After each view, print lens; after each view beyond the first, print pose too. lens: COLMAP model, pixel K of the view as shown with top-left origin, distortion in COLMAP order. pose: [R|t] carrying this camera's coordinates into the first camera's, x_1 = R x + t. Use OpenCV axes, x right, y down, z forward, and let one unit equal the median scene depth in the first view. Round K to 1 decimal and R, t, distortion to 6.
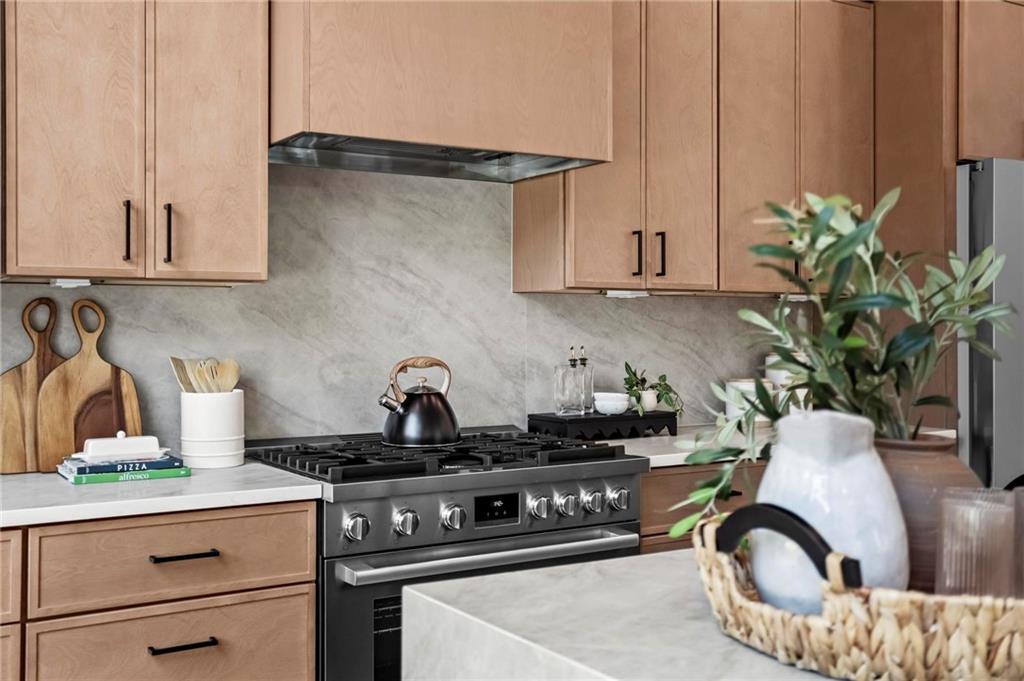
lens RADIAL K [[1092.4, 0, 530.2], [0, 1092.4, 315.3], [0, 0, 1]] dist [0.039852, 0.000000]
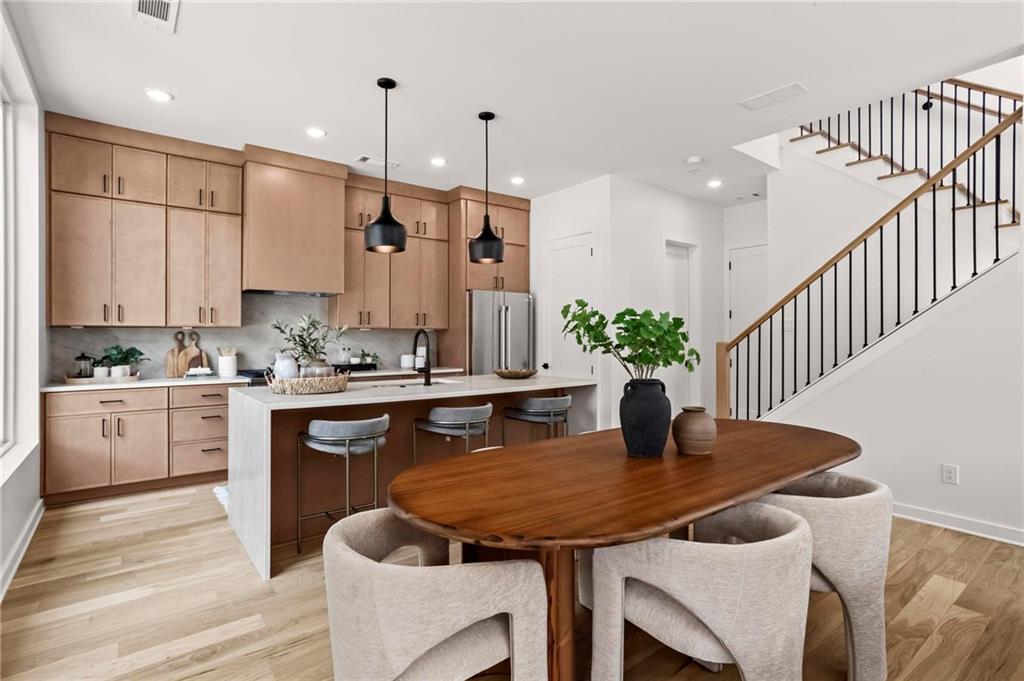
lens RADIAL K [[491.0, 0, 497.8], [0, 491.0, 335.9], [0, 0, 1]] dist [-0.034816, 0.016804]
pose [[0.996850, -0.001613, 0.079297, 0.500760], [0.001159, 0.999983, 0.005771, -0.008909], [-0.079305, -0.005661, 0.996834, -0.729240]]
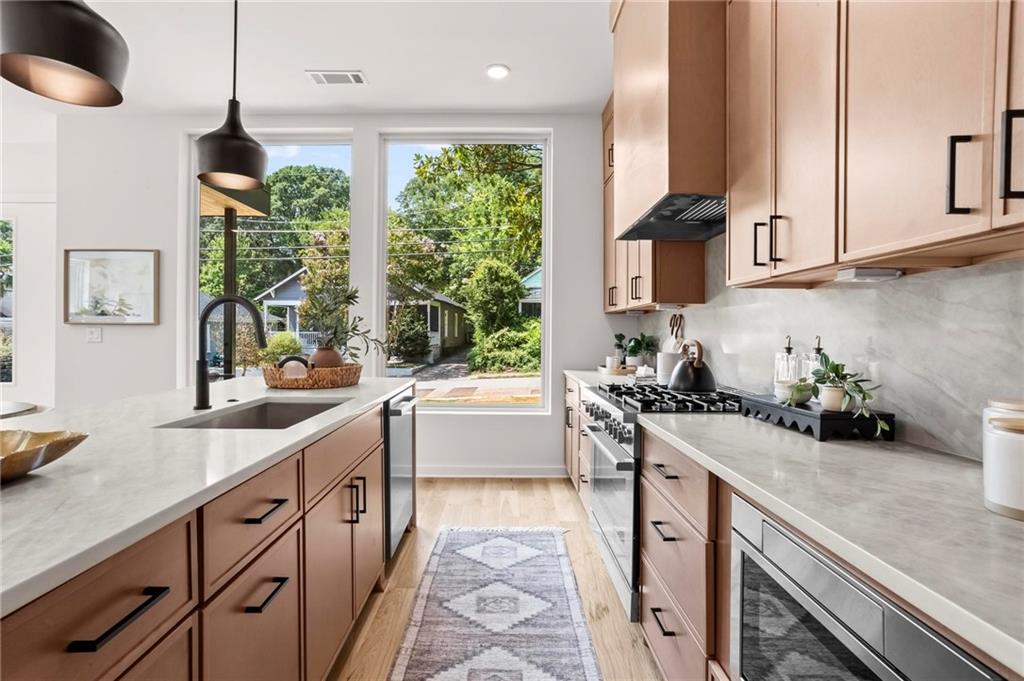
lens RADIAL K [[491.0, 0, 509.3], [0, 491.0, 336.8], [0, 0, 1]] dist [-0.034816, 0.016804]
pose [[-0.531569, -0.000745, -0.847015, 0.741365], [-0.004924, 0.999985, 0.002211, 0.037853], [0.847001, 0.005346, -0.531565, 1.270231]]
